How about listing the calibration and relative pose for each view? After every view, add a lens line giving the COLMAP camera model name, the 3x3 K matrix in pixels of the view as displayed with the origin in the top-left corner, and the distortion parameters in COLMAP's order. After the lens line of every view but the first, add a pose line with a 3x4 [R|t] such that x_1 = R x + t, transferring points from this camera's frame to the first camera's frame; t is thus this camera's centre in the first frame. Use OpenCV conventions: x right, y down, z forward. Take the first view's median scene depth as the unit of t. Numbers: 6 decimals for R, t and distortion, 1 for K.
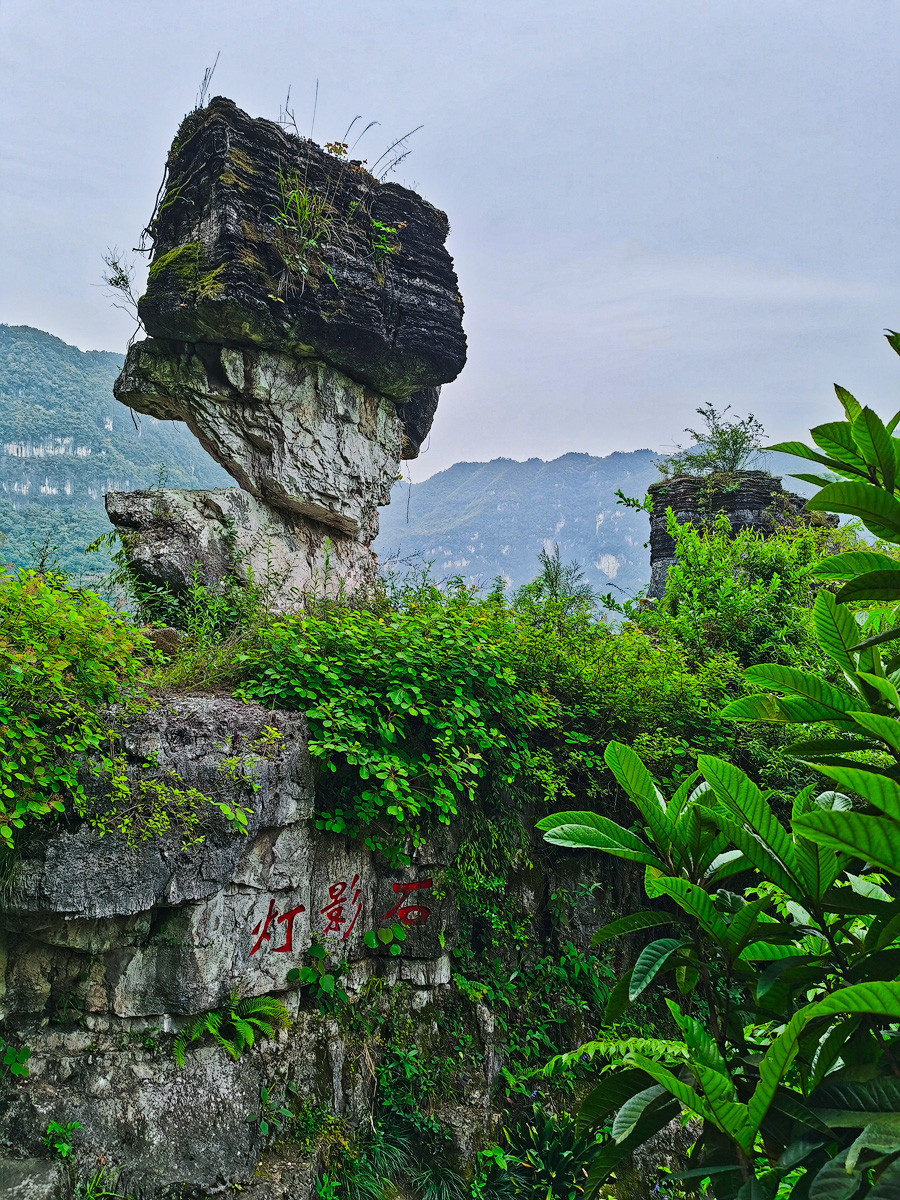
lens RADIAL K [[952.6, 0, 450.0], [0, 952.6, 600.0], [0, 0, 1]] dist [0.066601, -0.118140]
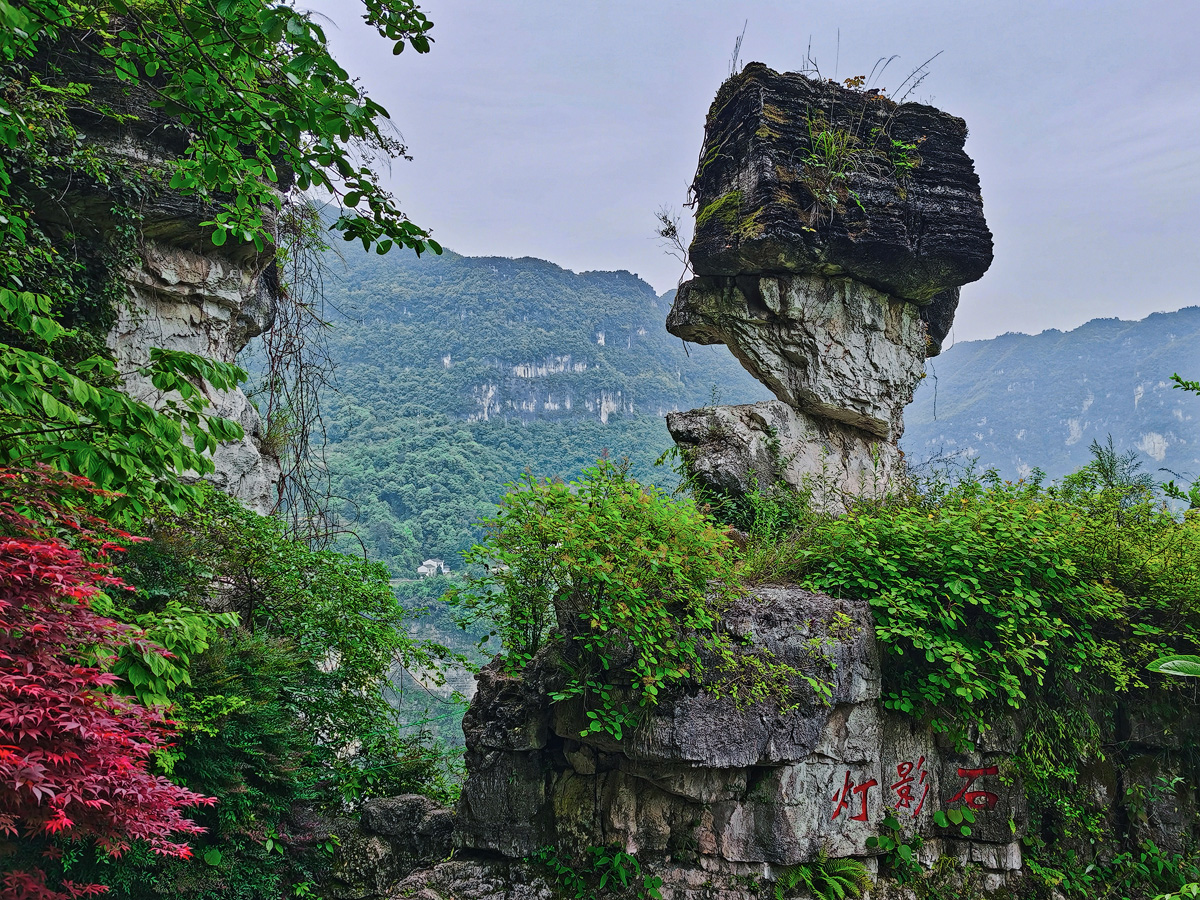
lens RADIAL K [[981.7, 0, 600.0], [0, 981.7, 450.0], [0, 0, 1]] dist [0.080064, -0.131282]
pose [[0.939538, -0.054888, -0.338016, -0.038890], [0.037343, 0.997607, -0.058194, -0.002003], [0.340401, 0.042053, 0.939339, -0.158762]]
